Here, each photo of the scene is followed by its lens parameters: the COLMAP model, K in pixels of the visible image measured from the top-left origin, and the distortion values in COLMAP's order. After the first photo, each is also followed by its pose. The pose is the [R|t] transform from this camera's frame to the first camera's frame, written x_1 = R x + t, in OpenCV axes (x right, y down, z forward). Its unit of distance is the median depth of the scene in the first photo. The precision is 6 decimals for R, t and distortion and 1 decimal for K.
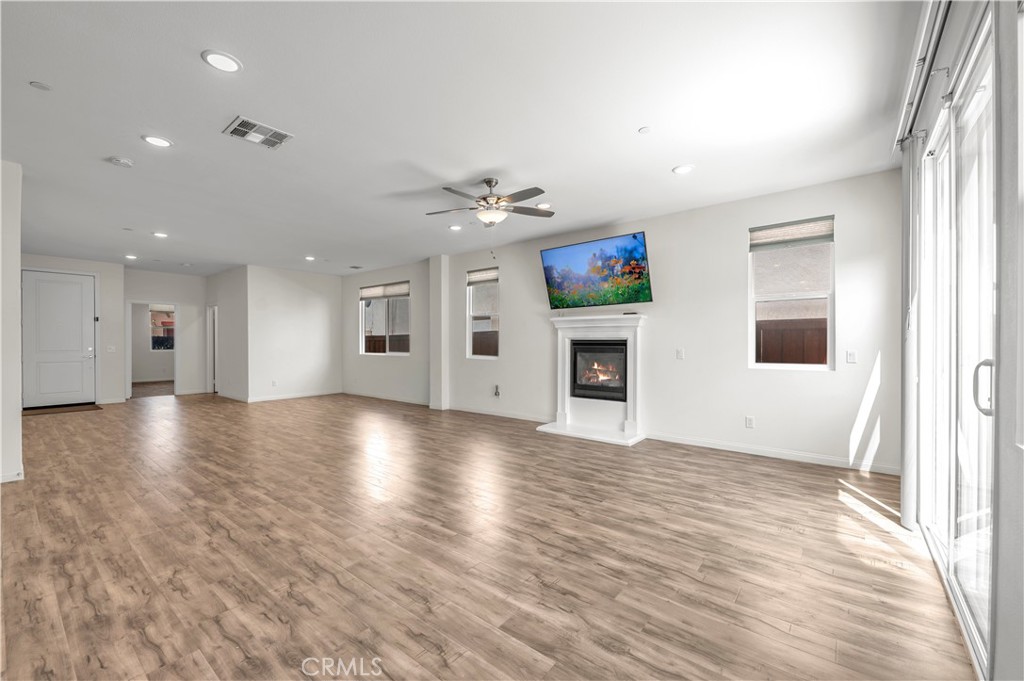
lens RADIAL K [[410.1, 0, 515.1], [0, 410.1, 343.3], [0, 0, 1]] dist [0.018159, -0.010365]
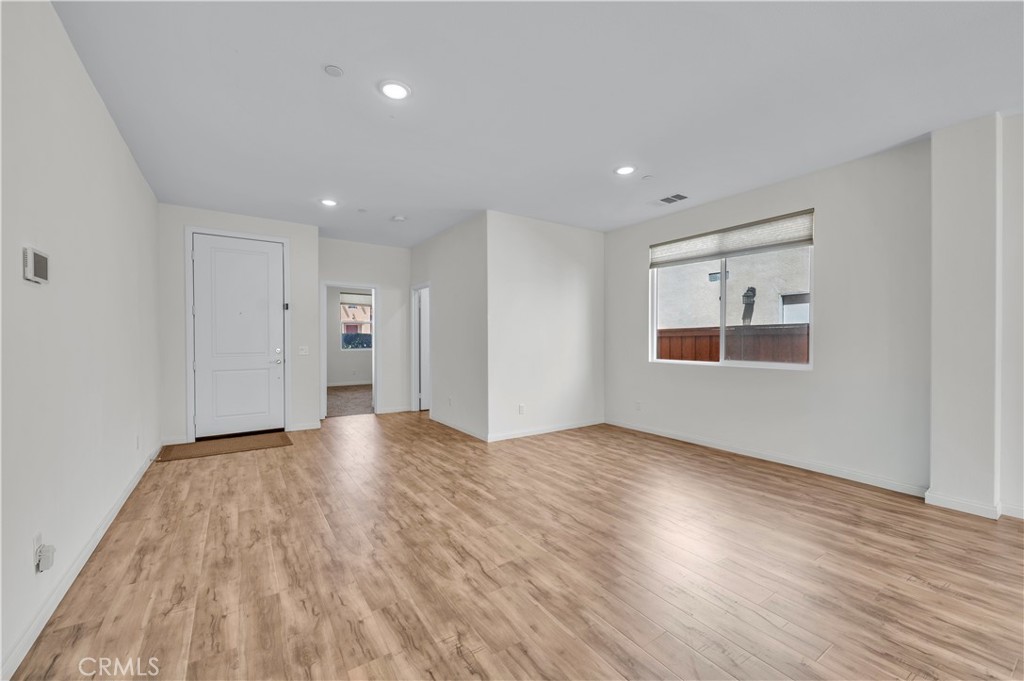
lens RADIAL K [[410.1, 0, 515.1], [0, 410.1, 343.3], [0, 0, 1]] dist [0.018159, -0.010365]
pose [[0.955305, 0.004053, -0.295595, -0.422681], [-0.002211, 0.999976, 0.006565, -0.002707], [0.295614, -0.005618, 0.955291, 0.433814]]
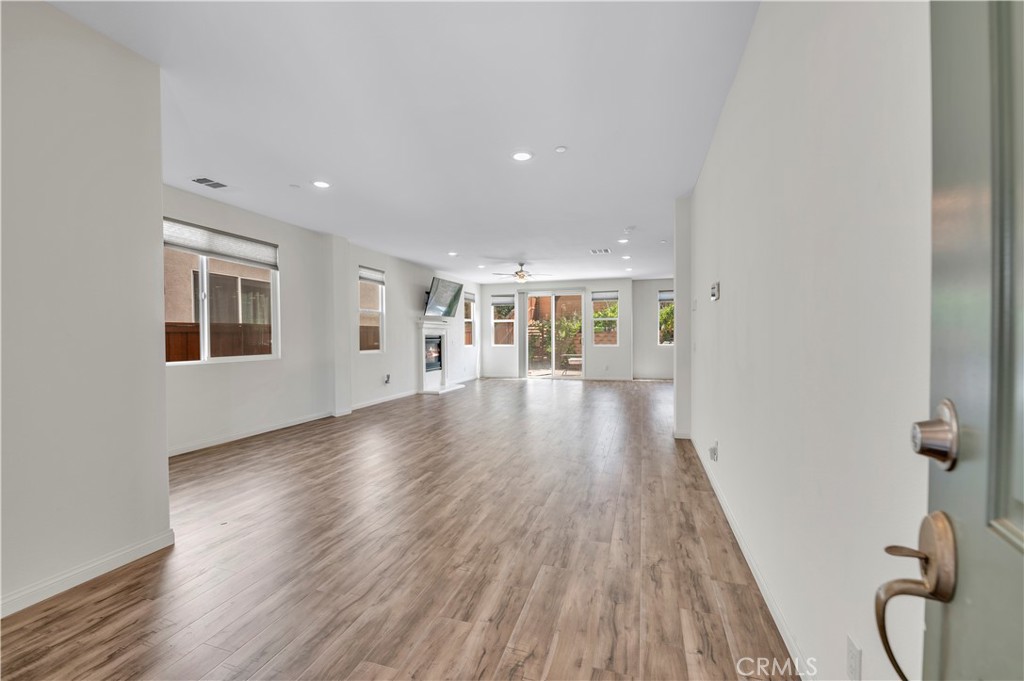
lens RADIAL K [[410.1, 0, 515.1], [0, 410.1, 343.3], [0, 0, 1]] dist [0.018159, -0.010365]
pose [[-0.365768, -0.009556, 0.930657, -0.973107], [0.011757, 0.999820, 0.014887, -0.000047], [-0.930632, 0.016386, -0.365590, 0.849371]]
